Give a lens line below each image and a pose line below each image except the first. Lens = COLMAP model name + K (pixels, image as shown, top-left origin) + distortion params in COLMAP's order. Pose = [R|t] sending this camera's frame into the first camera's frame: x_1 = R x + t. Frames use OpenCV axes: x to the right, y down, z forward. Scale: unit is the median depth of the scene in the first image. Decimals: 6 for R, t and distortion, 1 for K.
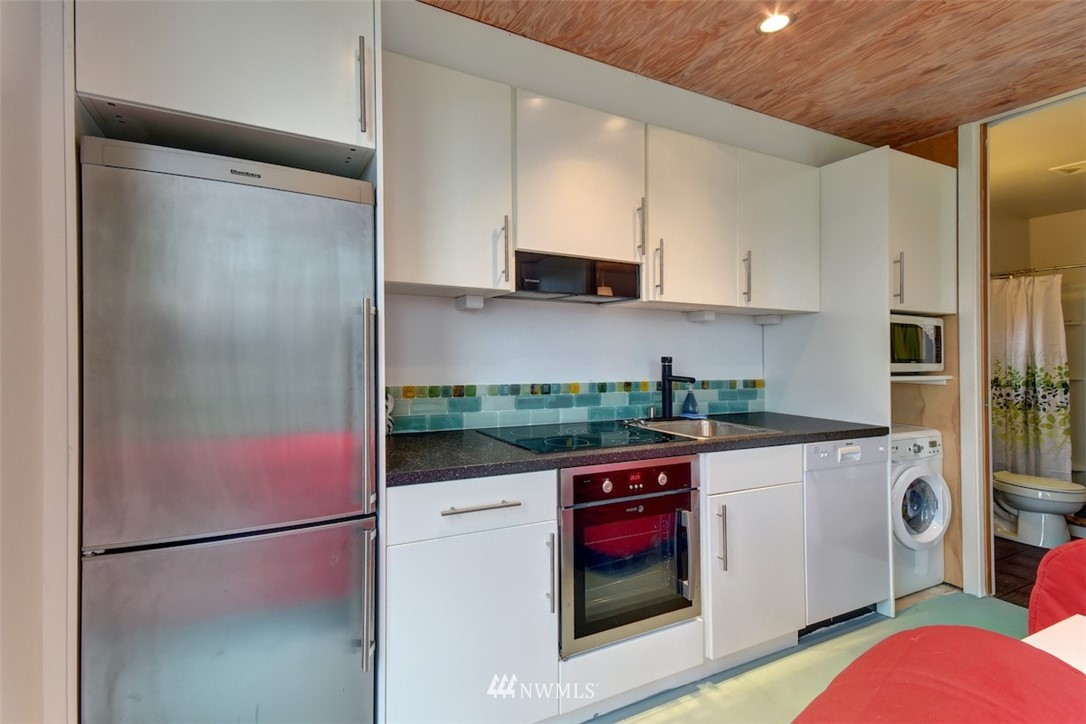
lens RADIAL K [[484.9, 0, 537.0], [0, 484.9, 357.1], [0, 0, 1]] dist [0.015504, -0.000123]
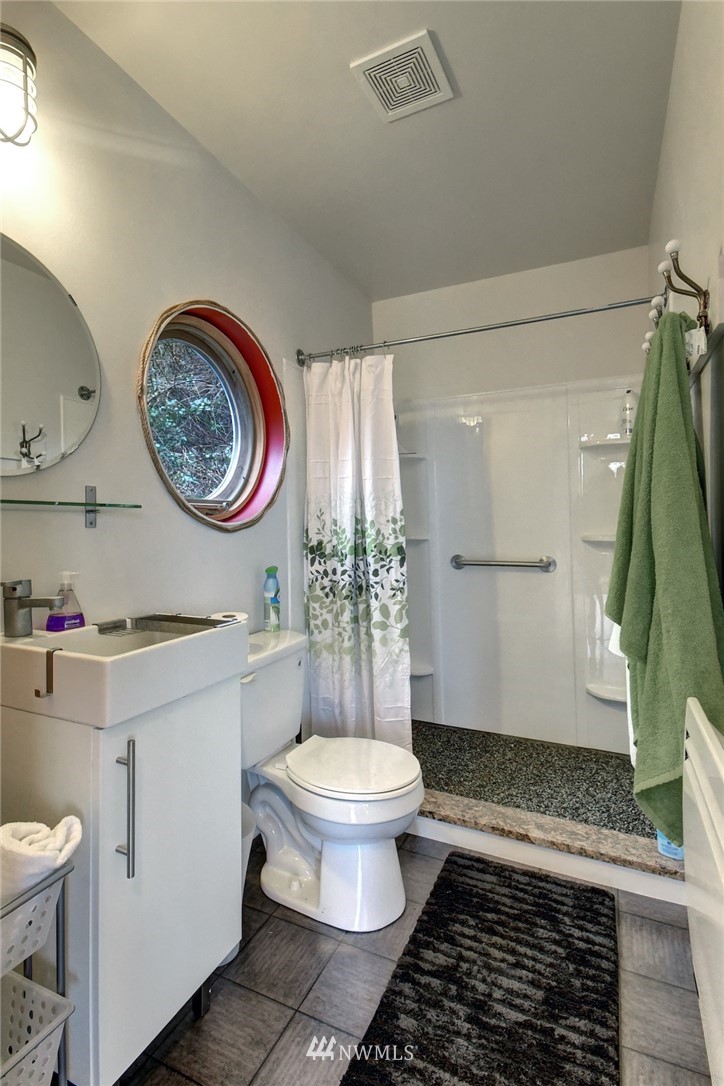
lens RADIAL K [[484.9, 0, 365.9], [0, 484.9, 535.8], [0, 0, 1]] dist [0.015504, -0.000123]
pose [[0.786928, -0.029189, 0.616354, 0.678346], [0.022740, 0.999574, 0.018303, 0.028430], [-0.616626, -0.000387, 0.787256, 0.571857]]
